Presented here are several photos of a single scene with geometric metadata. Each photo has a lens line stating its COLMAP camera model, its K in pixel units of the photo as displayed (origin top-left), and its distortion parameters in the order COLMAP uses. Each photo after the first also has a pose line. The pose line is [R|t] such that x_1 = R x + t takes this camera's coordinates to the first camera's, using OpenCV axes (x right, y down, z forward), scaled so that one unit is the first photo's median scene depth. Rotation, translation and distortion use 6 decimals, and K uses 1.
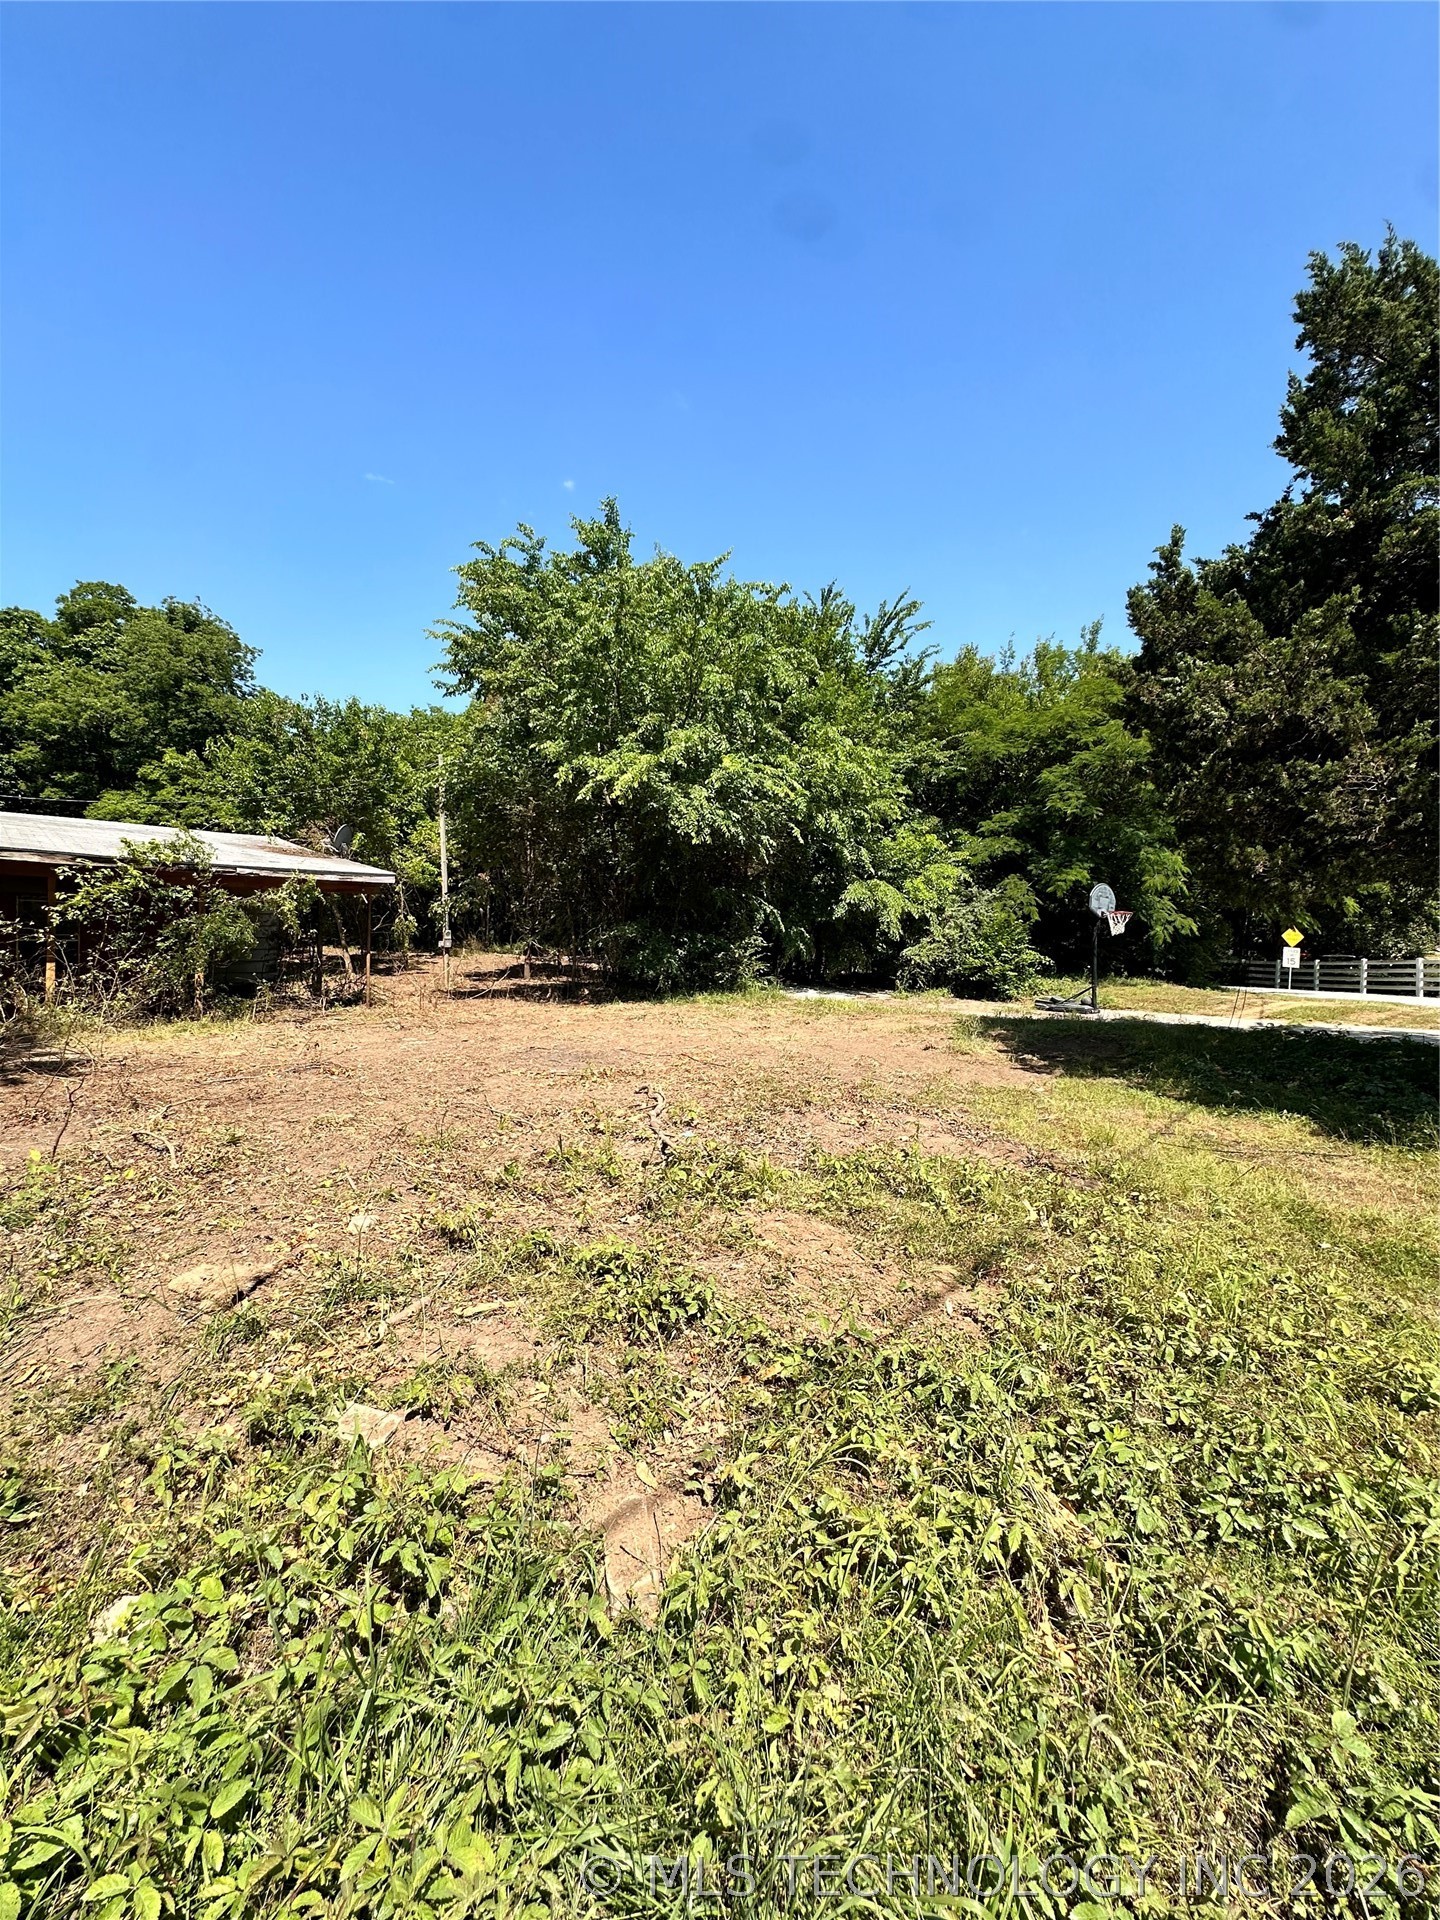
lens RADIAL K [[779.1, 0, 721.6], [0, 779.1, 963.2], [0, 0, 1]] dist [0.000614, 0.000484]
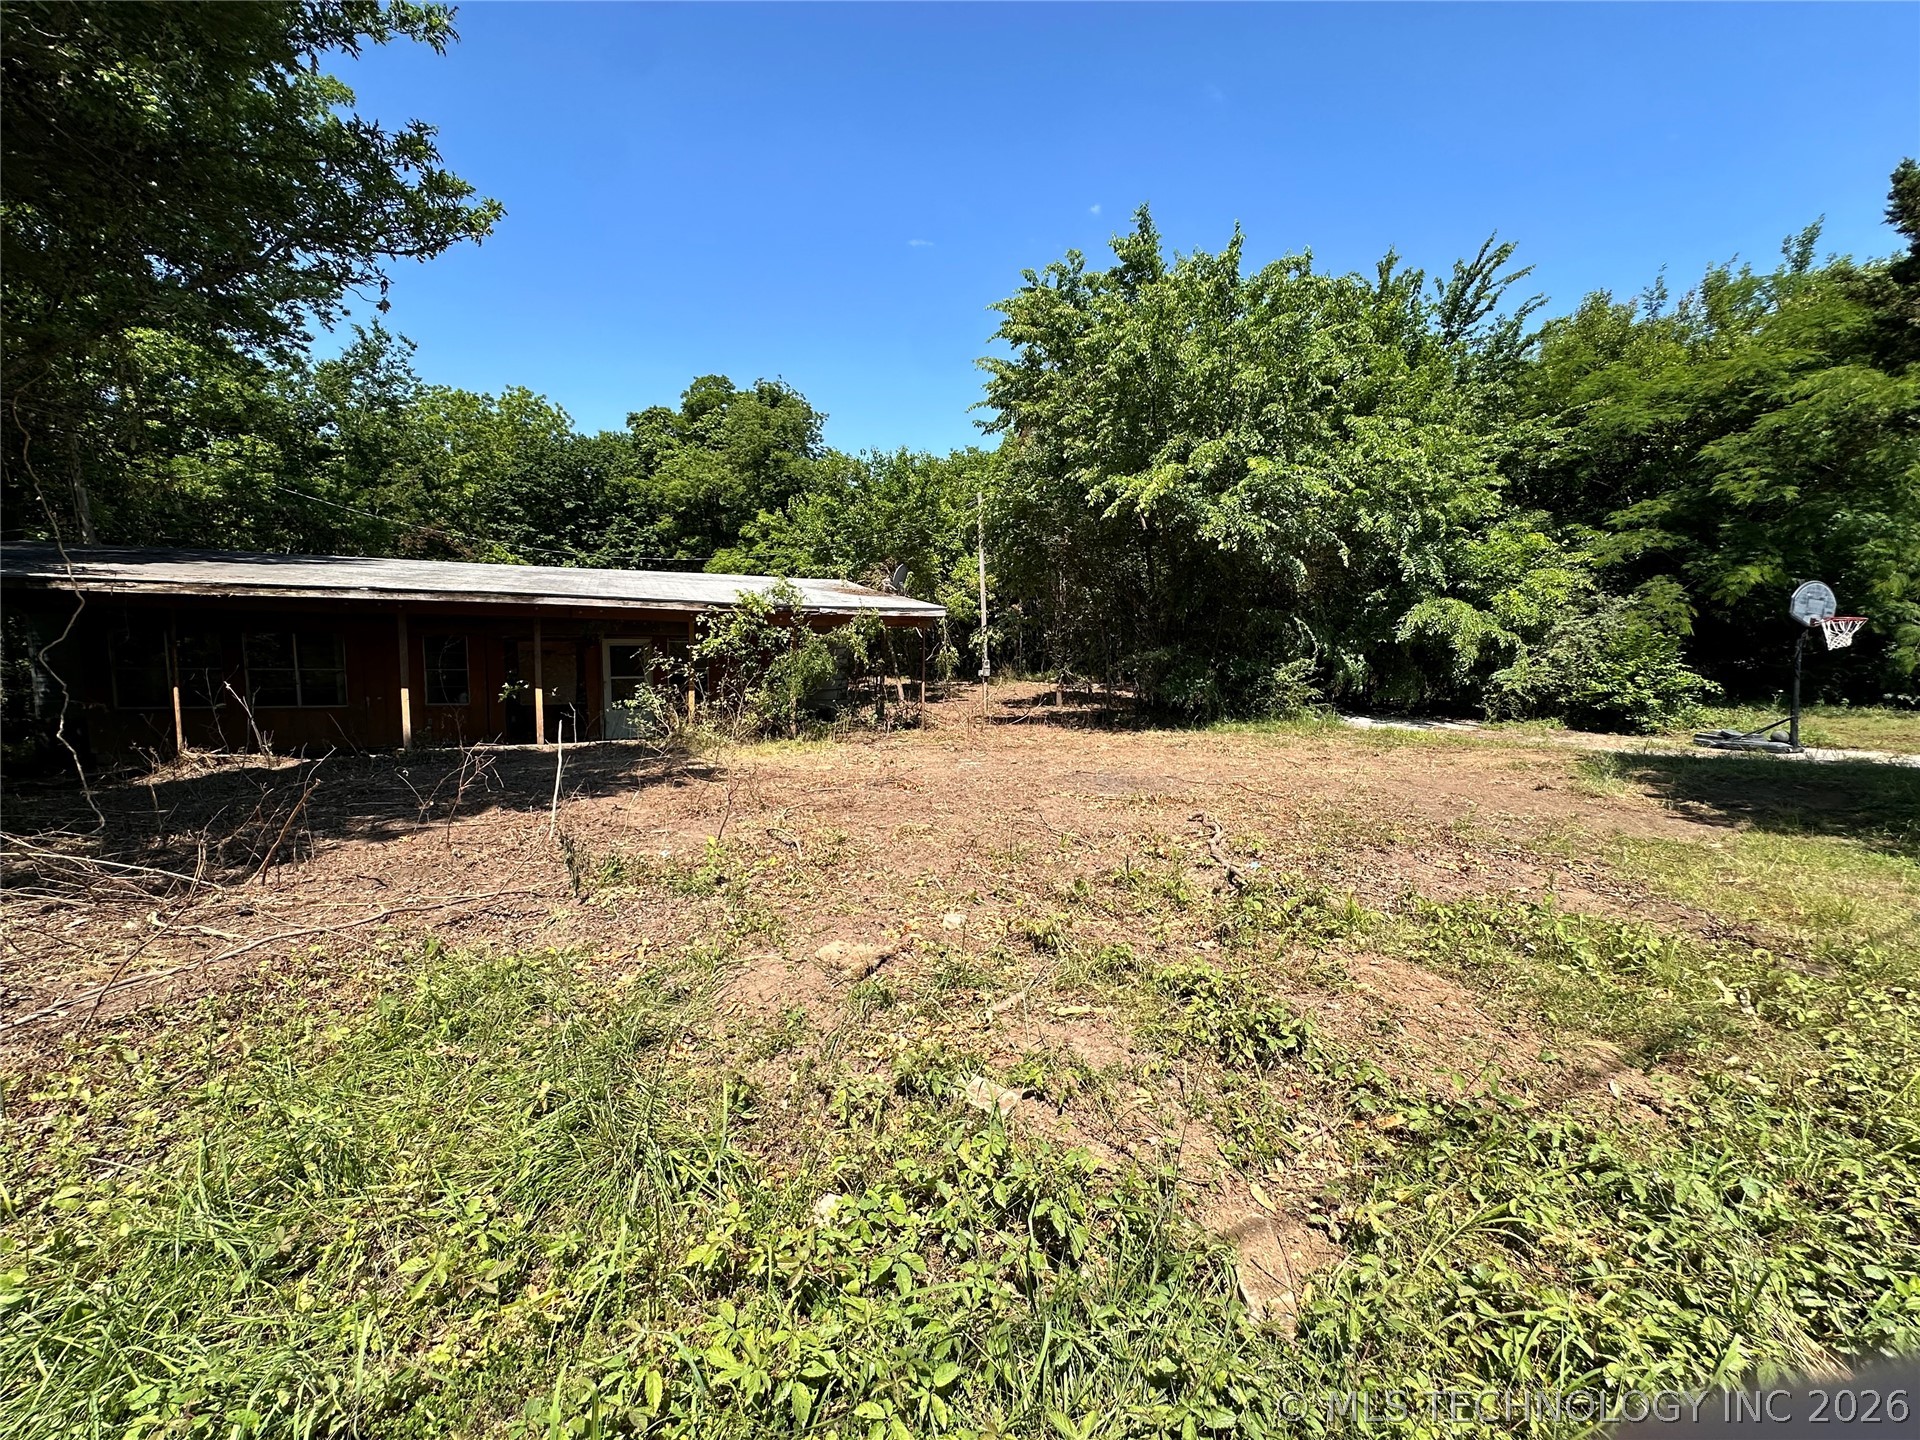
lens RADIAL K [[779.1, 0, 956.7], [0, 779.1, 720.0], [0, 0, 1]] dist [0.000614, 0.000484]
pose [[0.932990, 0.009211, -0.359784, -0.044195], [0.004016, 0.999344, 0.035997, 0.006123], [0.359879, -0.035030, 0.932341, -0.015656]]
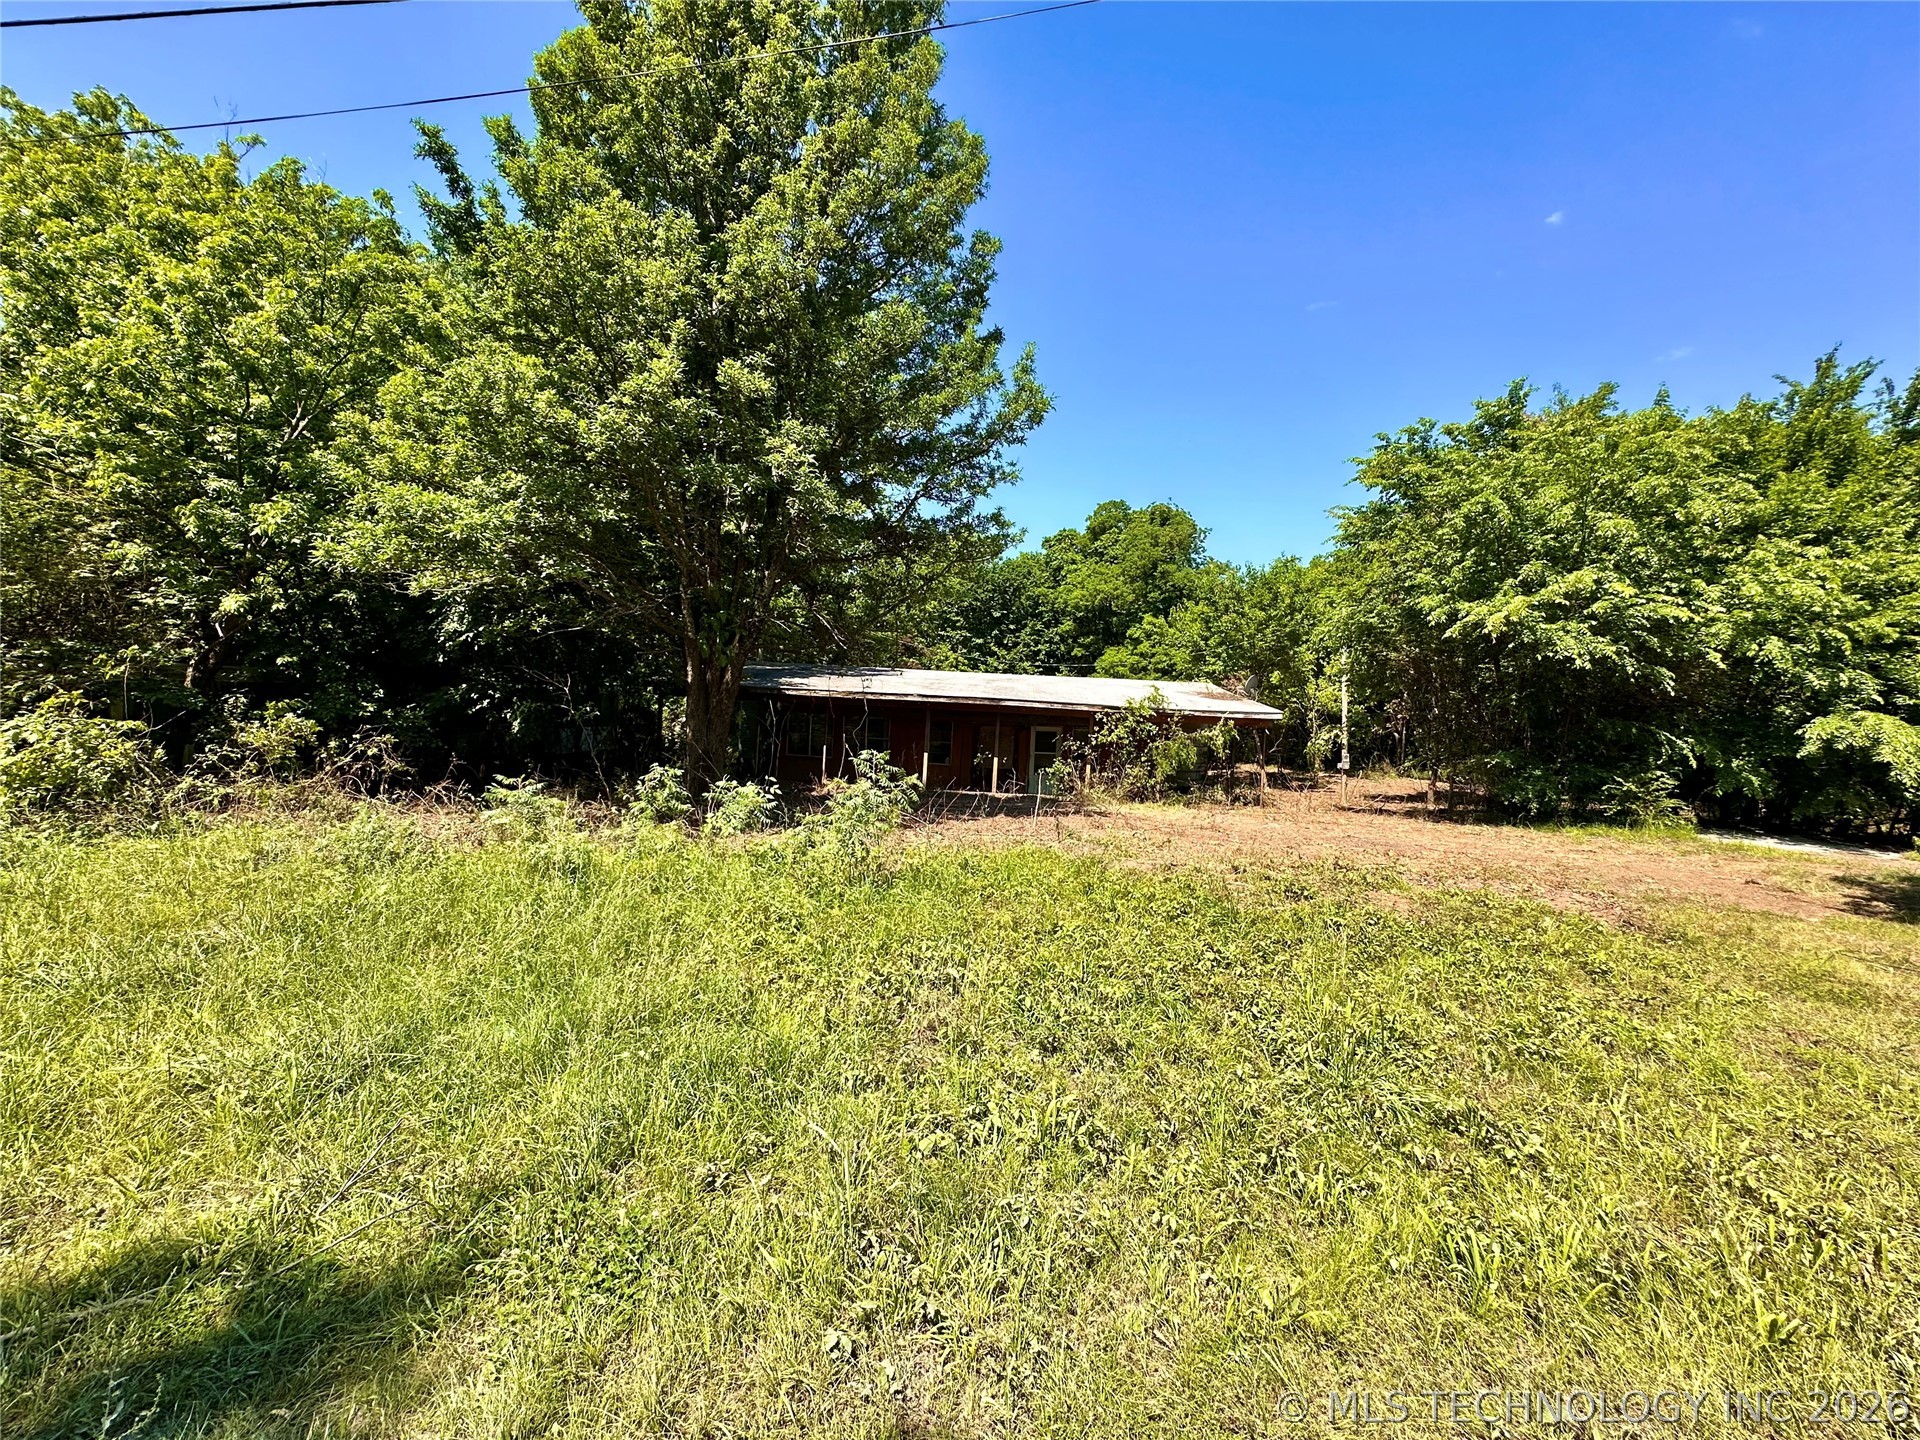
lens RADIAL K [[779.1, 0, 956.7], [0, 779.1, 720.0], [0, 0, 1]] dist [0.000614, 0.000484]
pose [[0.665154, 0.002267, -0.746703, 0.625467], [-0.063128, 0.996586, -0.053208, 0.024694], [0.744033, 0.082530, 0.663026, -0.956578]]
